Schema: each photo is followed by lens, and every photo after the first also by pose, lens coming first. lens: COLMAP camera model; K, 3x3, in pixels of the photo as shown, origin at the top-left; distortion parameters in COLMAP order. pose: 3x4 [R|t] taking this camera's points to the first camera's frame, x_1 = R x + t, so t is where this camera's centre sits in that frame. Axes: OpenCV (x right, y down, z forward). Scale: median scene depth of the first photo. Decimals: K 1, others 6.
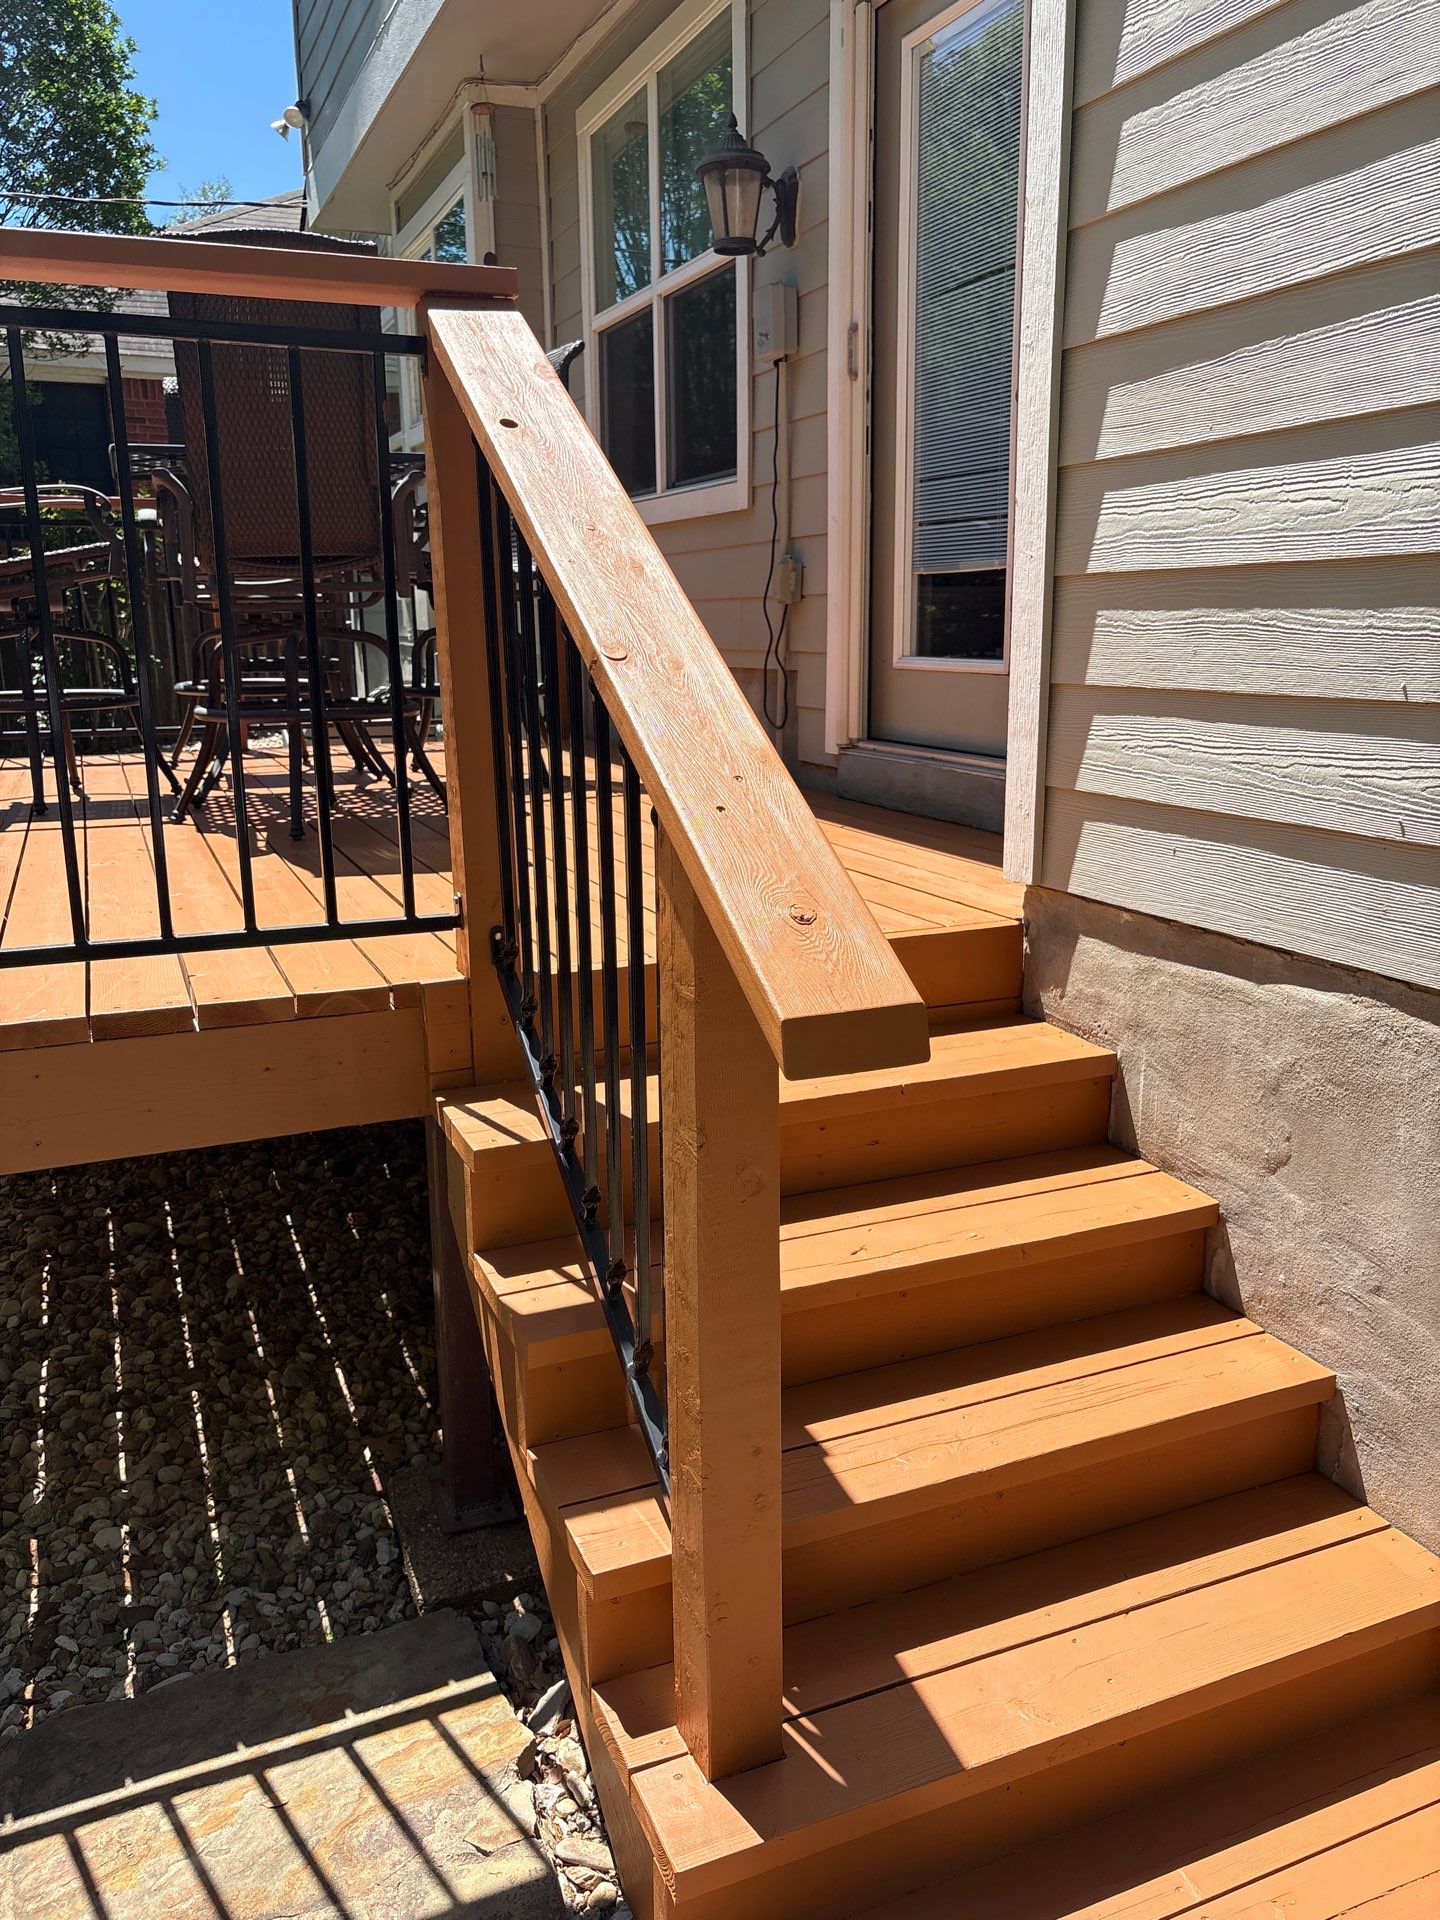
lens RADIAL K [[1455.7, 0, 731.4], [0, 1455.7, 954.0], [0, 0, 1]] dist [0.040094, -0.035564]
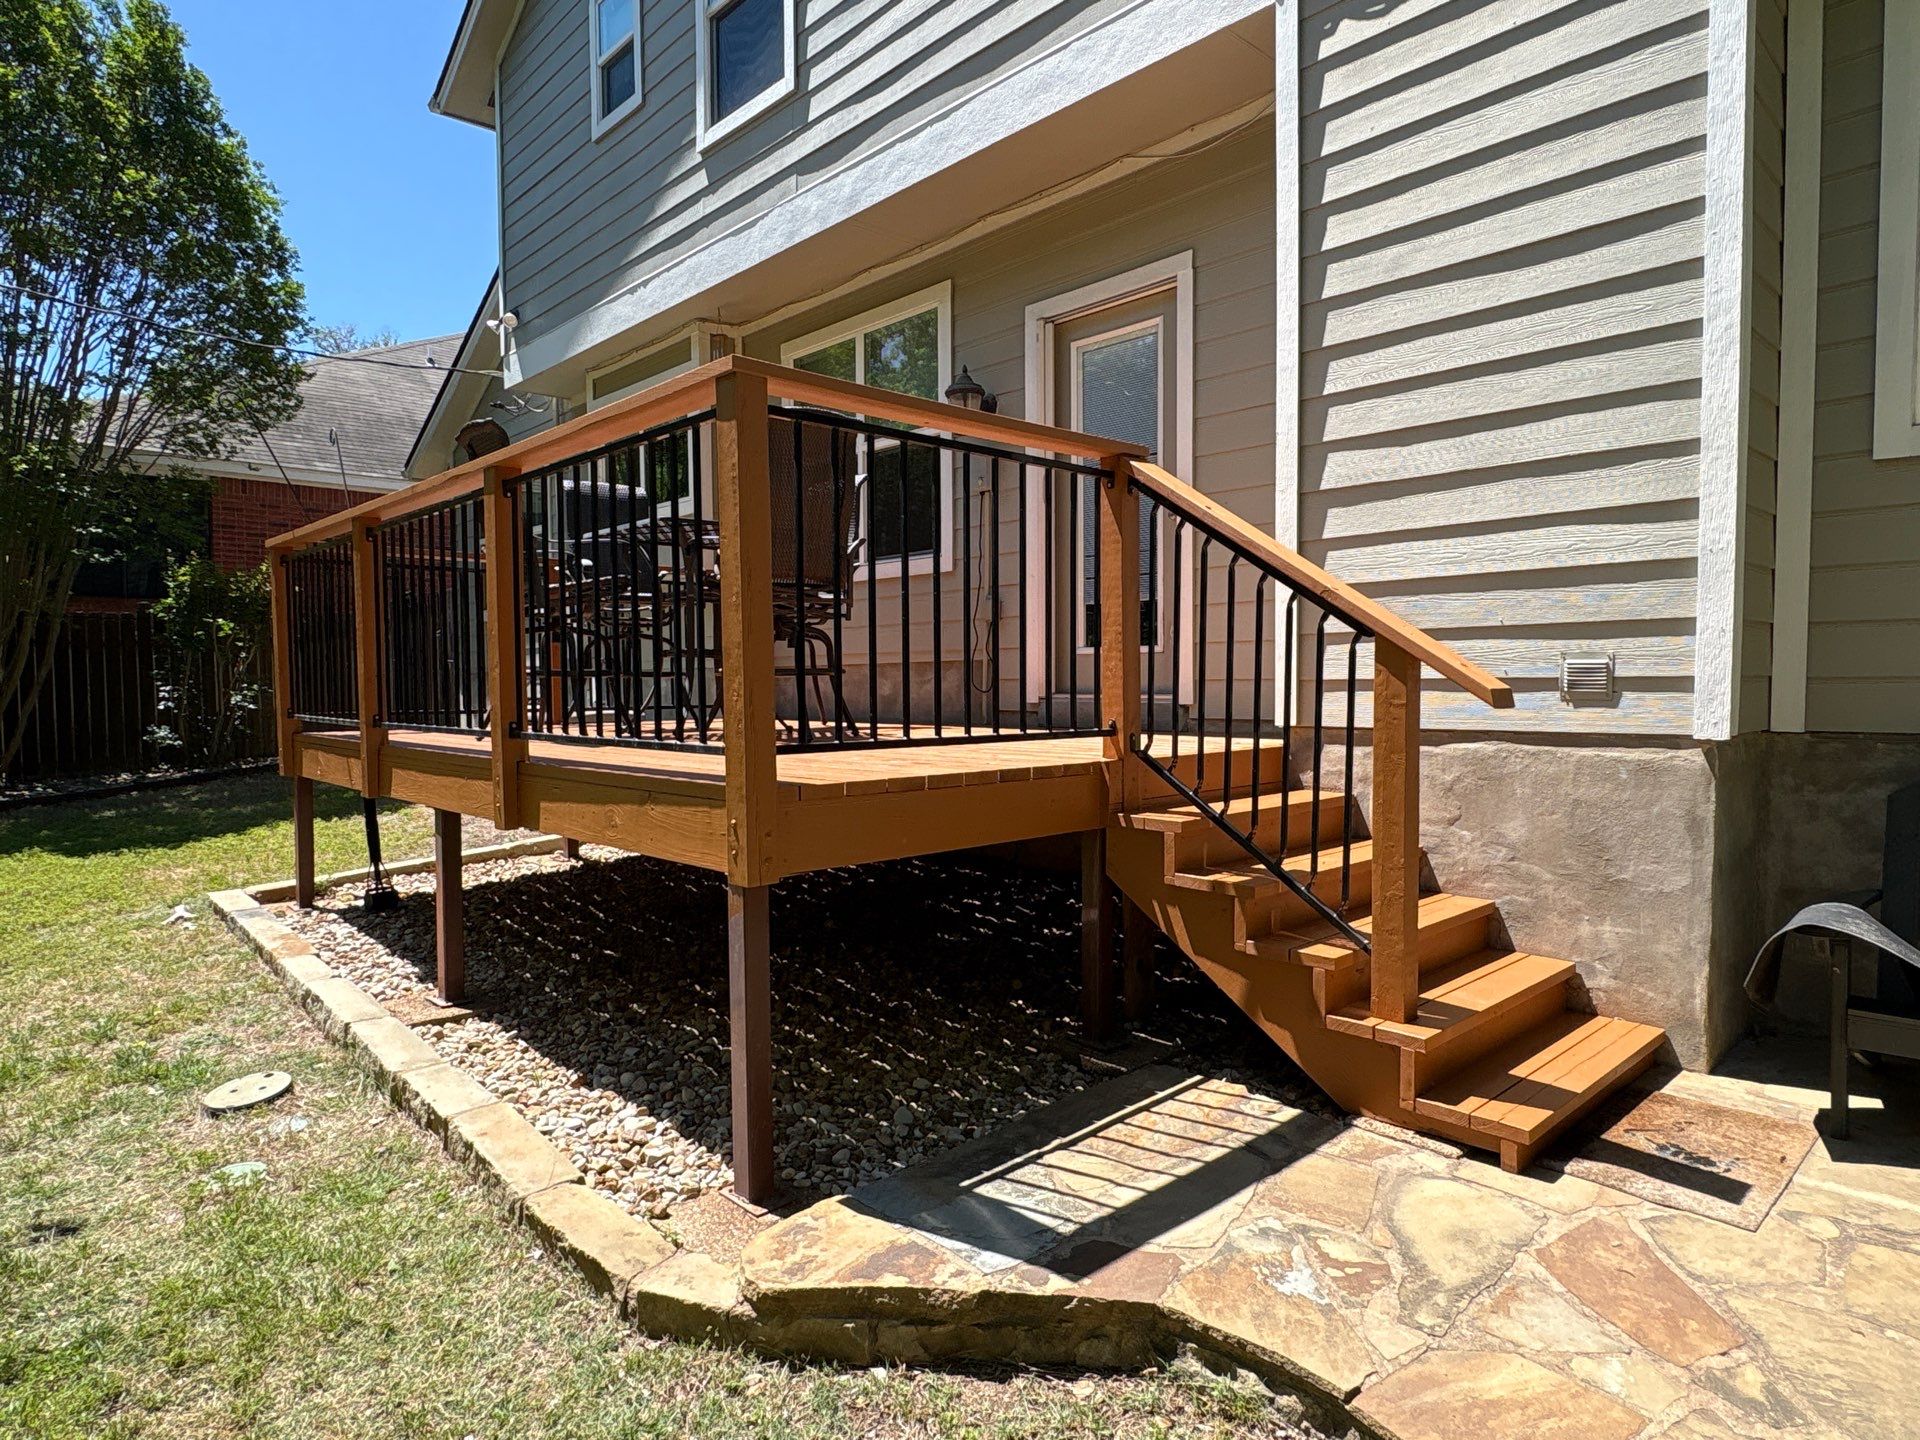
lens RADIAL K [[1113.3, 0, 956.9], [0, 1113.3, 726.7], [0, 0, 1]] dist [0.002792, 0.000384]
pose [[0.940713, -0.013163, 0.338949, -0.481576], [0.075682, 0.982202, -0.171904, 0.116660], [-0.330654, 0.187365, 0.924966, -0.212552]]
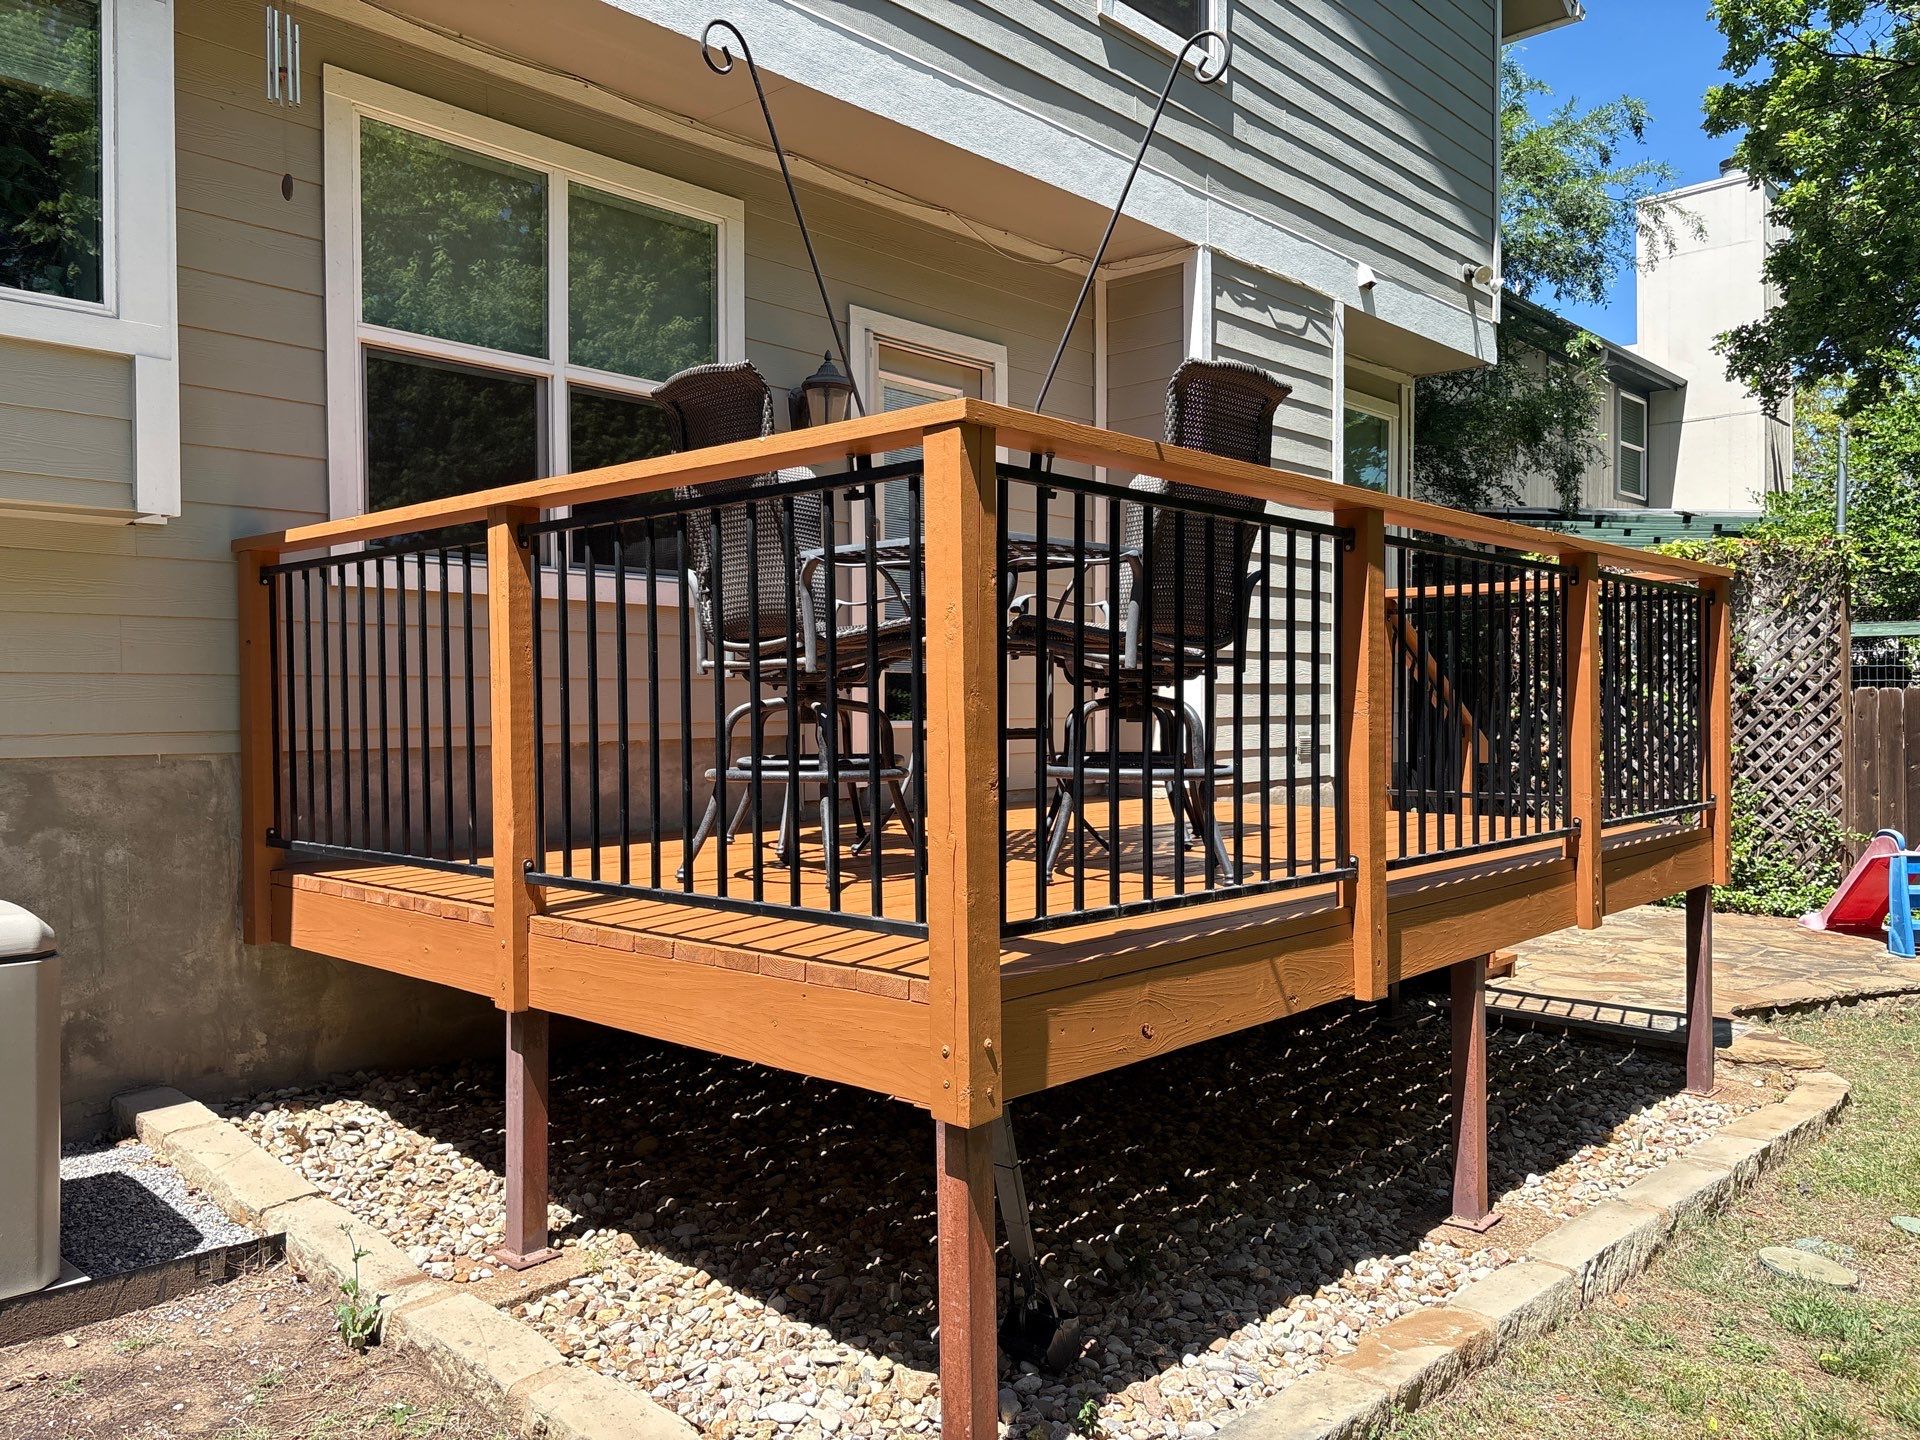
lens RADIAL K [[1455.7, 0, 960.0], [0, 1455.7, 720.0], [0, 0, 1]] dist [0.040094, -0.035564]
pose [[-0.408095, -0.000173, 0.912940, -1.310741], [0.213946, 0.972135, 0.095821, -0.328077], [-0.887517, 0.234424, -0.396686, 1.501182]]
